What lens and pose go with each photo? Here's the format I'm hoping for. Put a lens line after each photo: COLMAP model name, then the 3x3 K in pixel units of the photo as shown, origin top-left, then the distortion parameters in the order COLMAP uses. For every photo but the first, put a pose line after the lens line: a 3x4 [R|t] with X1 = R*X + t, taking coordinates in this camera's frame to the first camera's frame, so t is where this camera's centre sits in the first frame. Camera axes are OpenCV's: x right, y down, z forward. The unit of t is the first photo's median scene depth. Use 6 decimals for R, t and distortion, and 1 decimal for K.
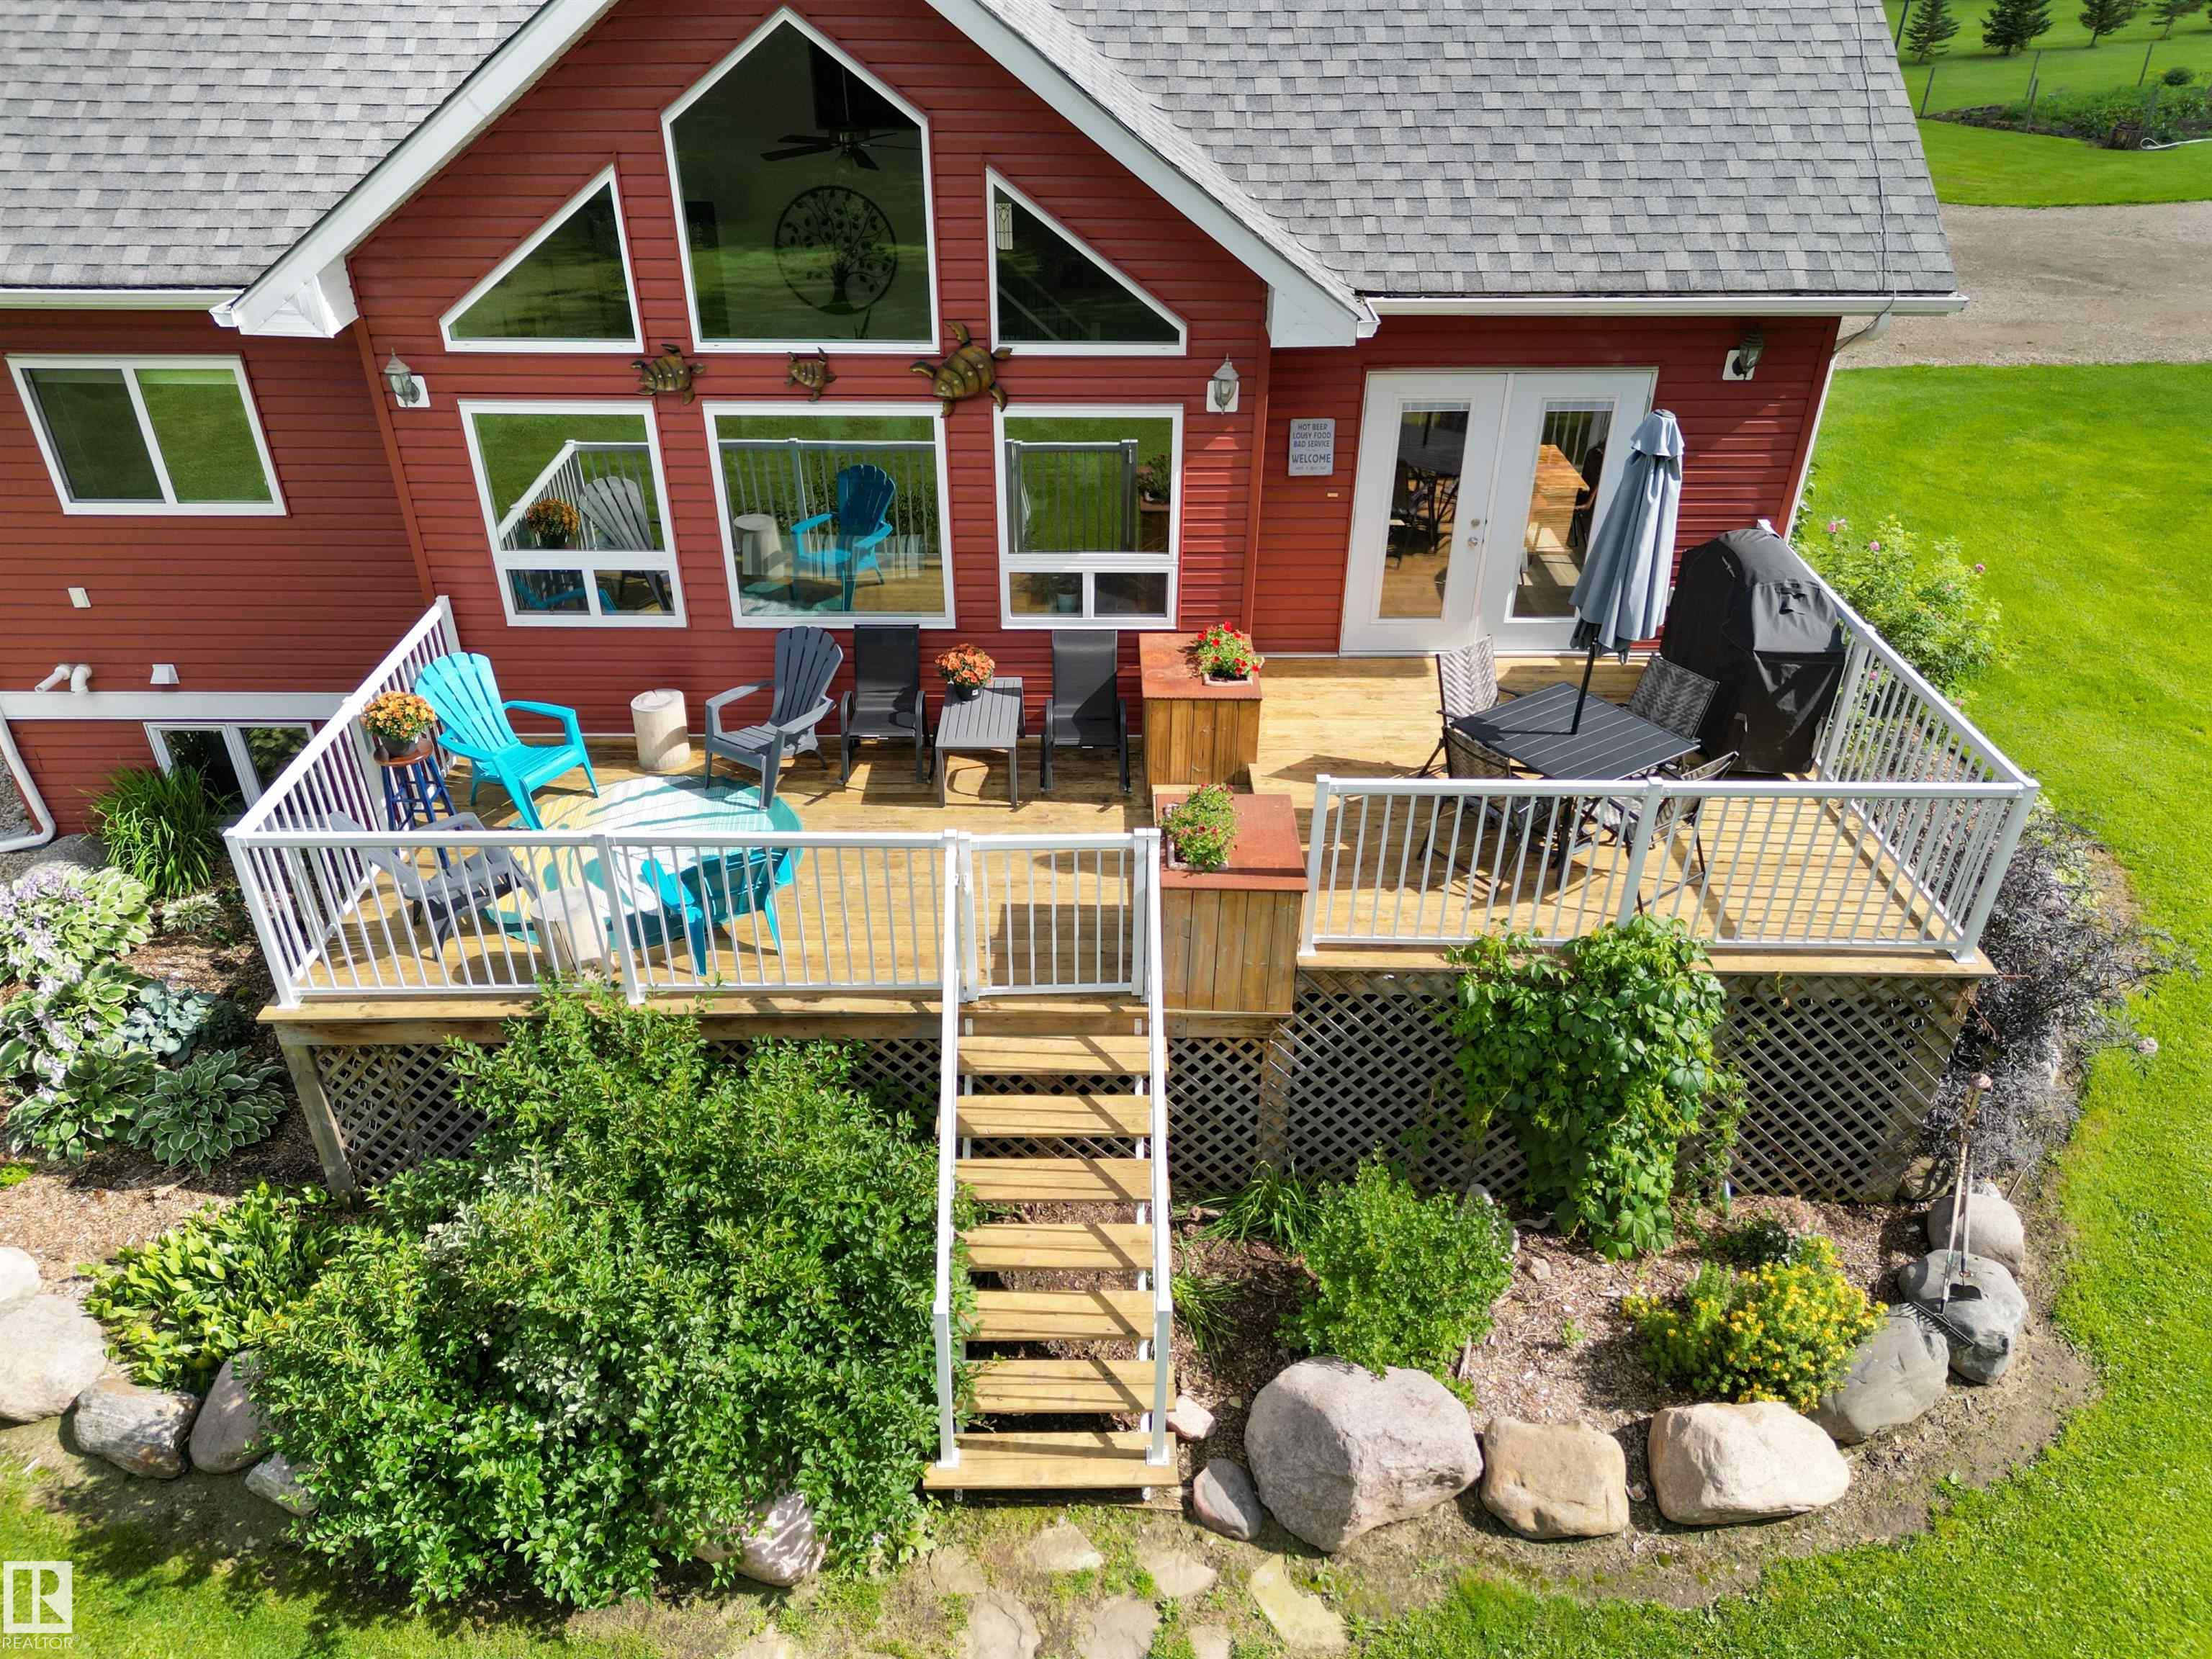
lens RADIAL K [[1518.8, 0, 1108.1], [0, 1518.8, 806.9], [0, 0, 1]] dist [0.066563, -0.062049]
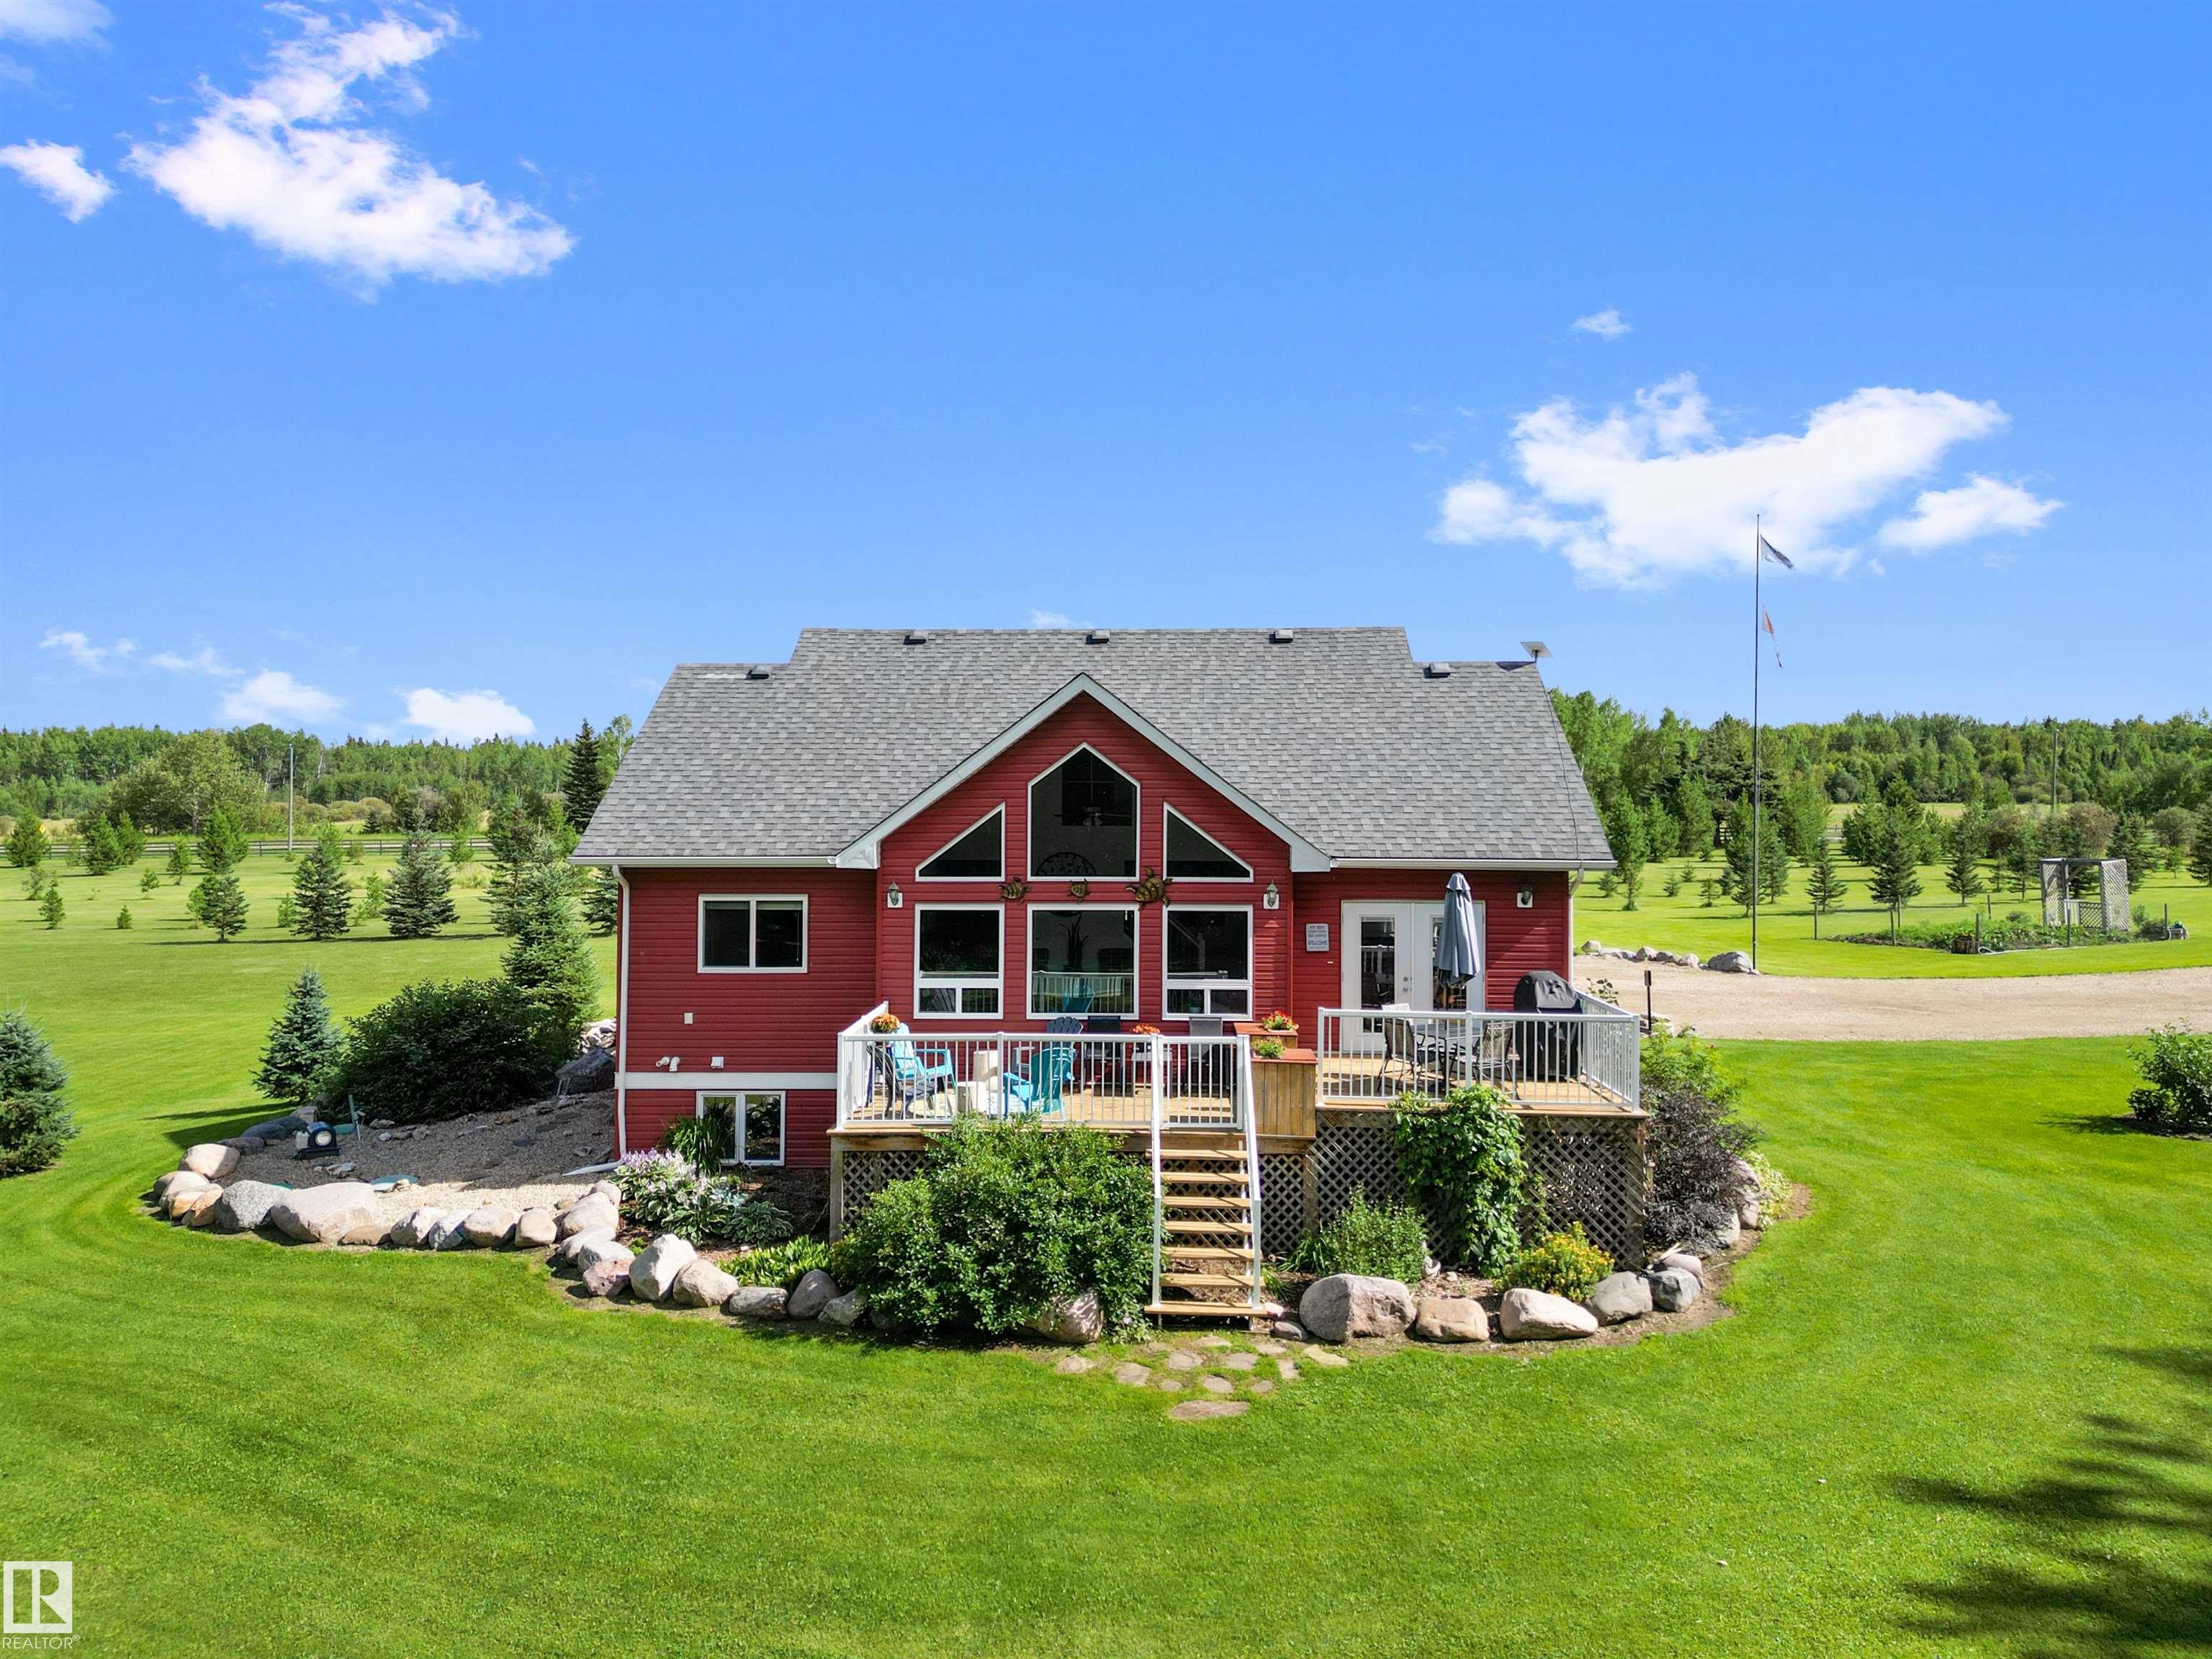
lens RADIAL K [[1566.2, 0, 1106.0], [0, 1566.2, 829.5], [0, 0, 1]] dist [0.067072, -0.083535]
pose [[0.999201, -0.003149, -0.039846, -0.069156], [-0.017986, 0.854838, -0.518584, 0.798877], [0.035695, 0.518886, 0.854098, -0.942411]]
